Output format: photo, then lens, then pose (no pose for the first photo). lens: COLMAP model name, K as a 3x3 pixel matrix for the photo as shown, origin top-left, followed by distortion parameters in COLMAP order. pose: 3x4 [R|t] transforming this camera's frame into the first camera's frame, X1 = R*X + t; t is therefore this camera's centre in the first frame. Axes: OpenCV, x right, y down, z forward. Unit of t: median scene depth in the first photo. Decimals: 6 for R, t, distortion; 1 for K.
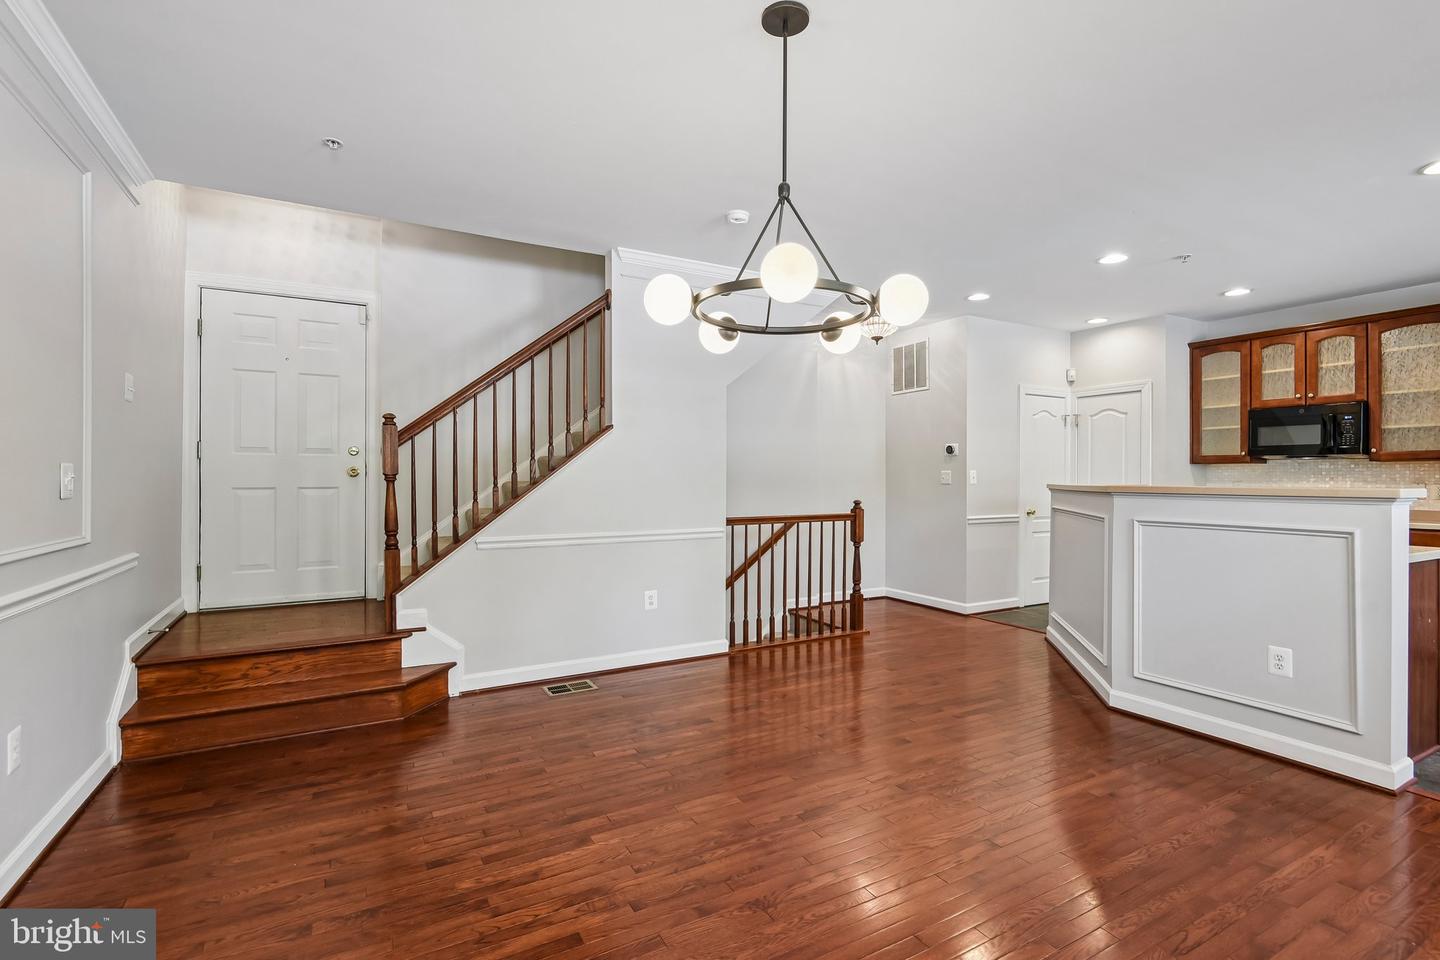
lens RADIAL K [[669.6, 0, 720.0], [0, 669.6, 480.0], [0, 0, 1]] dist [0.001222, 0.000037]
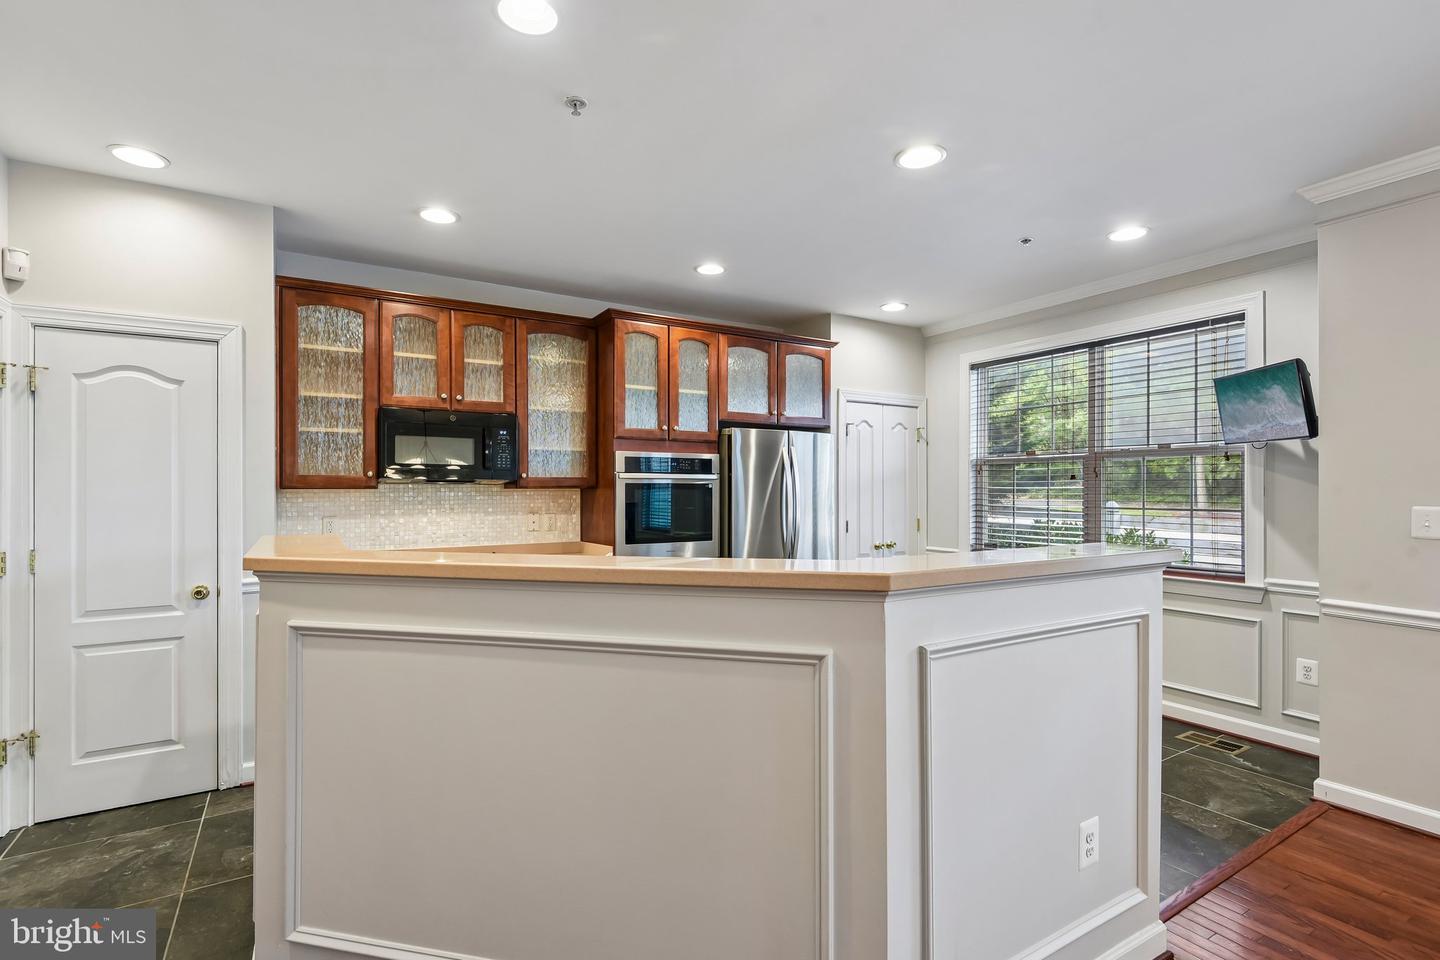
lens RADIAL K [[679.4, 0, 715.4], [0, 679.4, 486.3], [0, 0, 1]] dist [0.000324, -0.000197]
pose [[-0.036879, 0.002484, 0.999317, 0.127149], [0.004451, 0.999987, -0.002321, -0.026130], [-0.999310, 0.004363, -0.036890, 0.722454]]
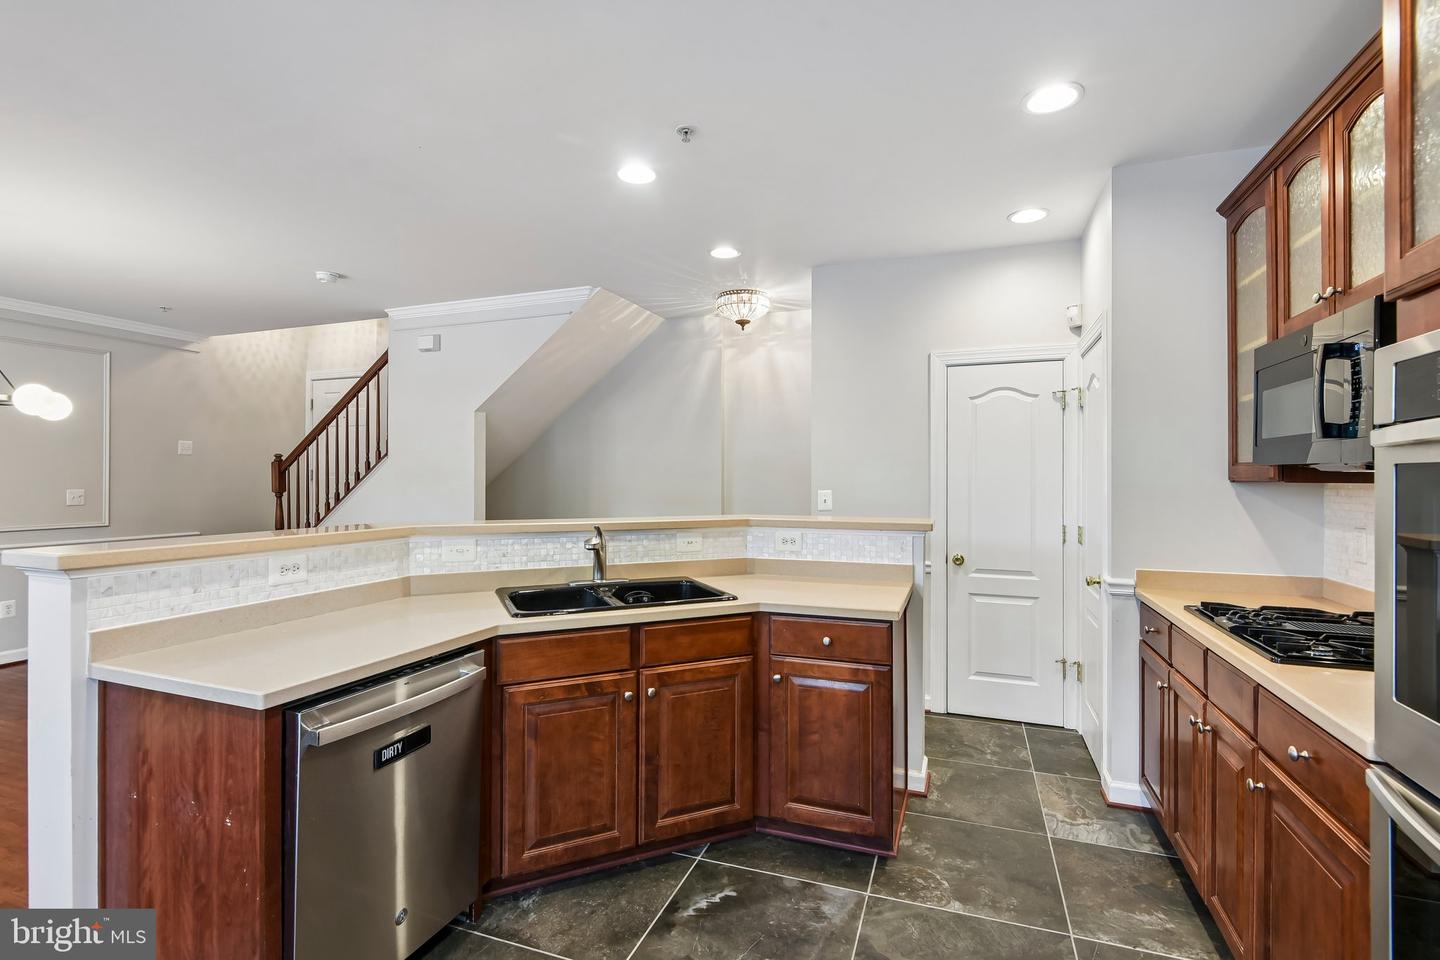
lens RADIAL K [[669.6, 0, 720.0], [0, 669.6, 480.0], [0, 0, 1]] dist [0.001222, 0.000037]
pose [[0.652983, 0.002297, -0.757369, 0.907321], [-0.003382, 0.999994, 0.000118, -0.027067], [0.757365, 0.002485, 0.652987, 0.514041]]
